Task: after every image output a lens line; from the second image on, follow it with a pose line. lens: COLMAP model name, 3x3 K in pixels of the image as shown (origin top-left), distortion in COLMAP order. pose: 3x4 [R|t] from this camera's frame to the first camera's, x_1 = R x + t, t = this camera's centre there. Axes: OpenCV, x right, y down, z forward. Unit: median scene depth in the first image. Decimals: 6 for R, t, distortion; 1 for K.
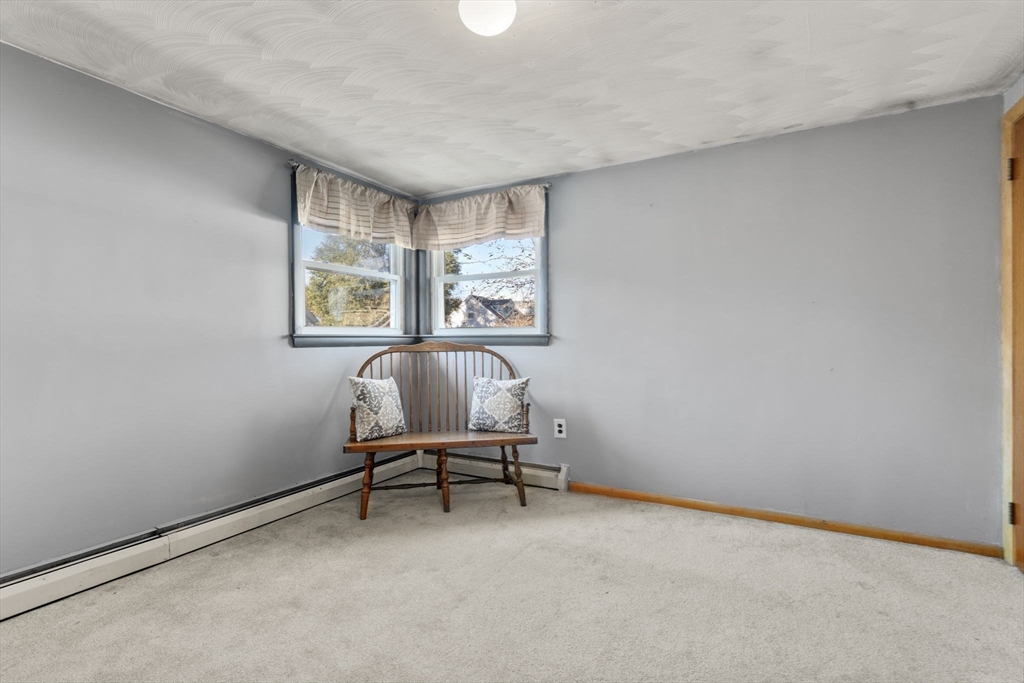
lens RADIAL K [[481.2, 0, 512.0], [0, 481.2, 341.5], [0, 0, 1]] dist [0.001515, 0.001807]
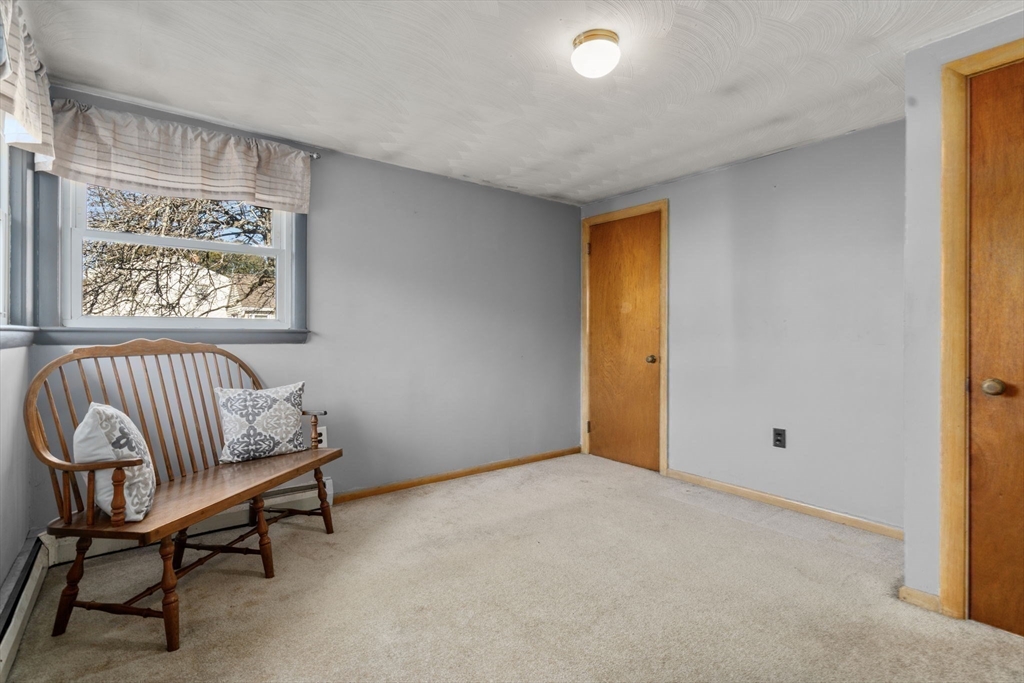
lens RADIAL K [[484.6, 0, 509.4], [0, 484.6, 334.6], [0, 0, 1]] dist [0.015060, 0.000574]
pose [[0.406855, 0.003806, 0.913485, -0.595615], [-0.000085, 0.999991, -0.004128, -0.003185], [-0.913493, 0.001602, 0.406852, 0.343997]]
